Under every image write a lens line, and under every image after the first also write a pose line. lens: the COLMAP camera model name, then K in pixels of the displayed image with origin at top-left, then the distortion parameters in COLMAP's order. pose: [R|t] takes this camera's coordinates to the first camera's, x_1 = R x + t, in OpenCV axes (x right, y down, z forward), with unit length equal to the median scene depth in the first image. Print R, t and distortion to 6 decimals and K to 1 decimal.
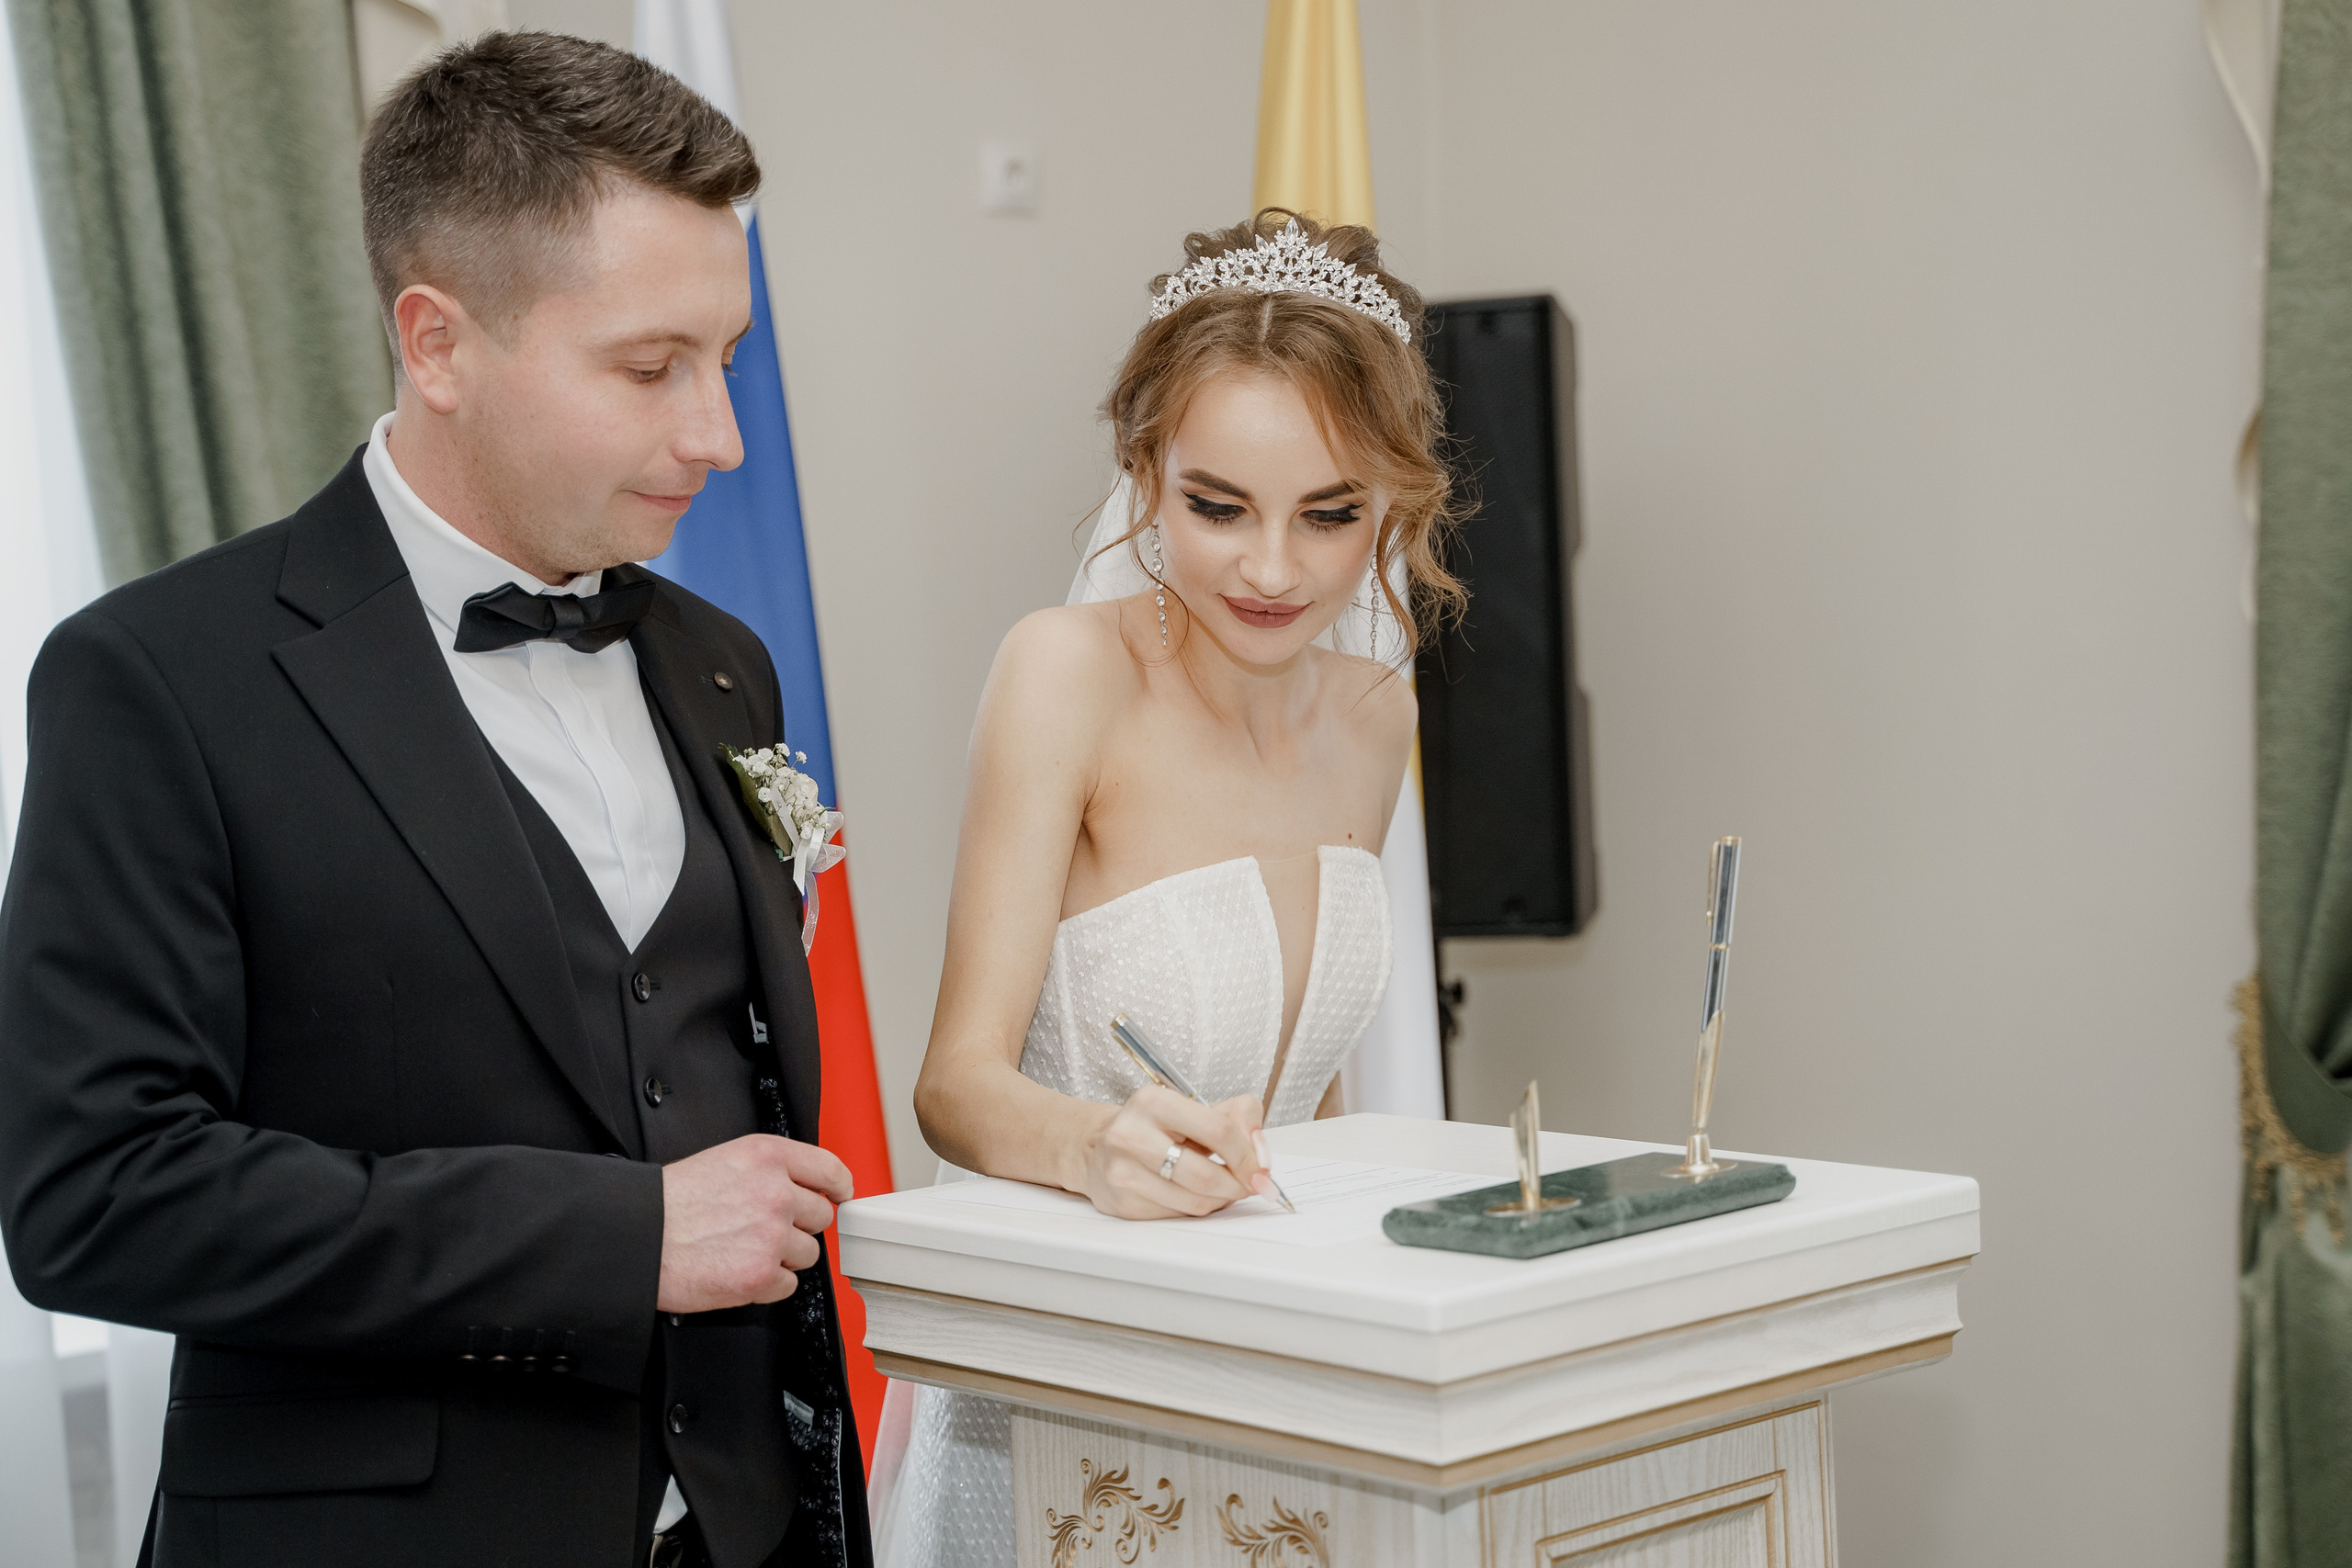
lens RADIAL K [[3564.6, 0, 1164.8], [0, 3564.6, 794.8], [0, 0, 1]] dist [0.155804, 0.000000]
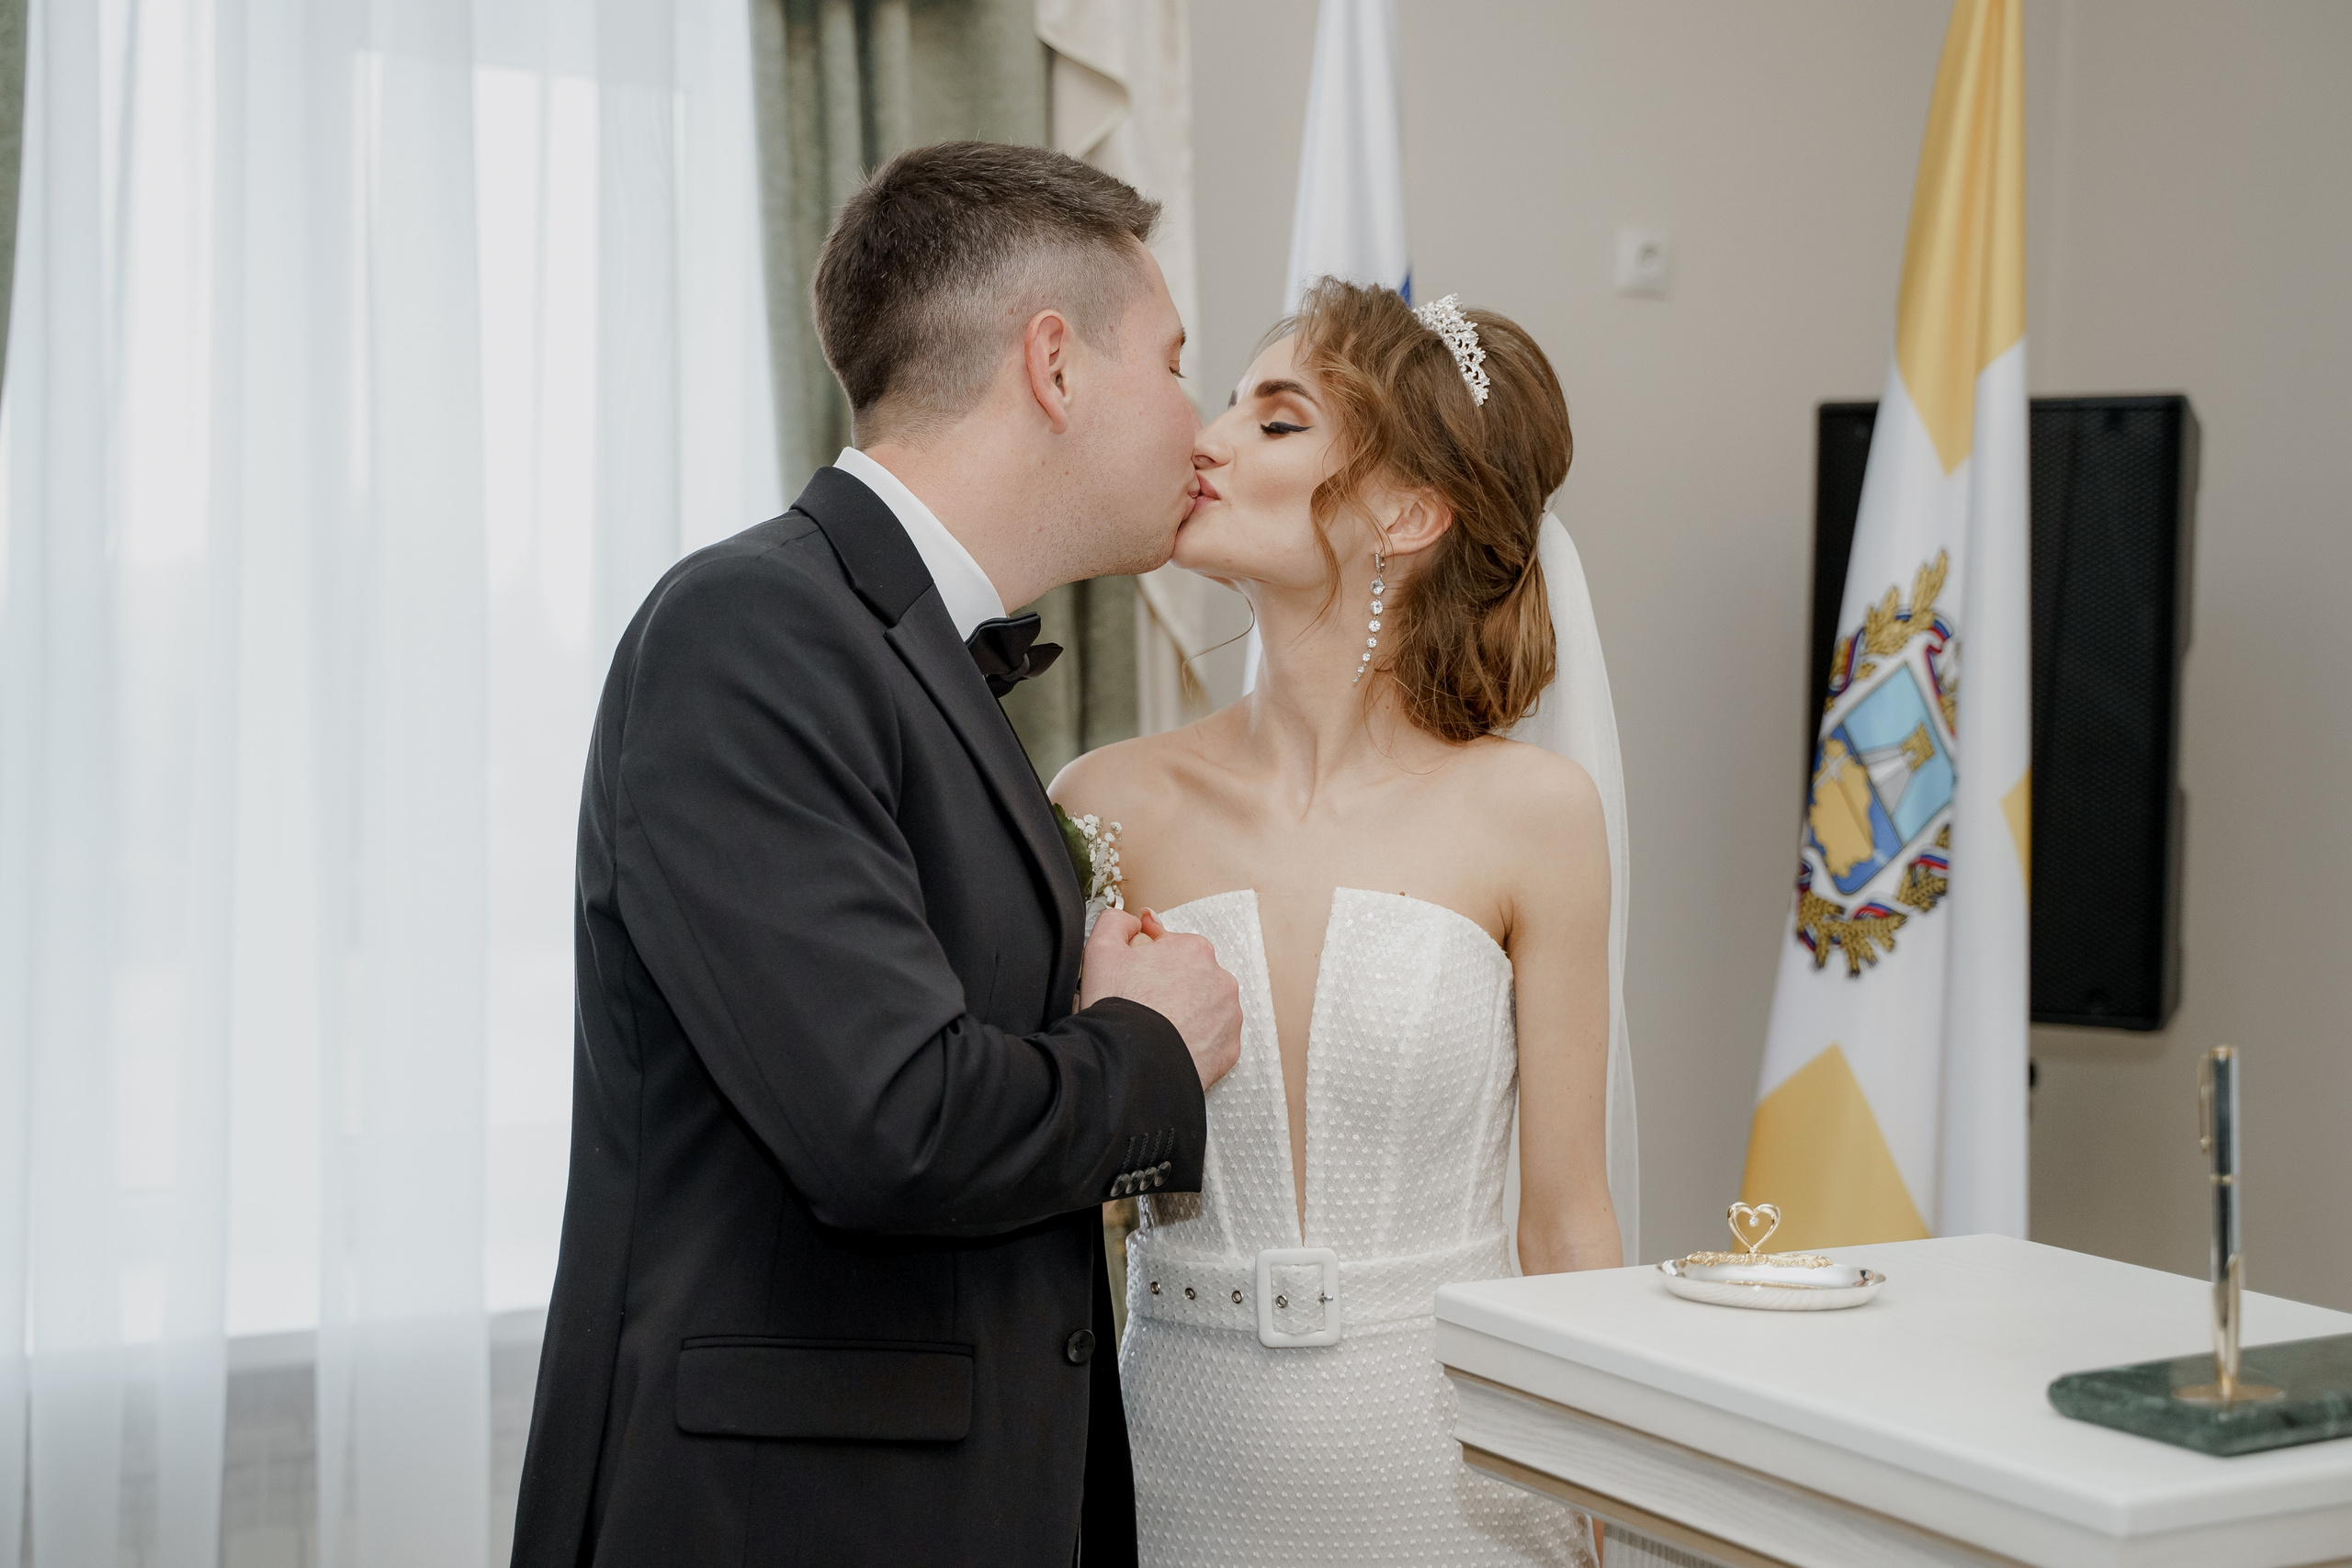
lens RADIAL K [[3111.3, 0, 1182.6], [0, 3111.3, 786.4], [0, 0, 1]] dist [0.102735, 0.000000]
pose [[0.983593, 0.075477, -0.163853, -0.031640], [-0.076967, 0.997030, -0.002757, -0.011482], [0.163158, 0.015323, 0.986481, 0.162576]]
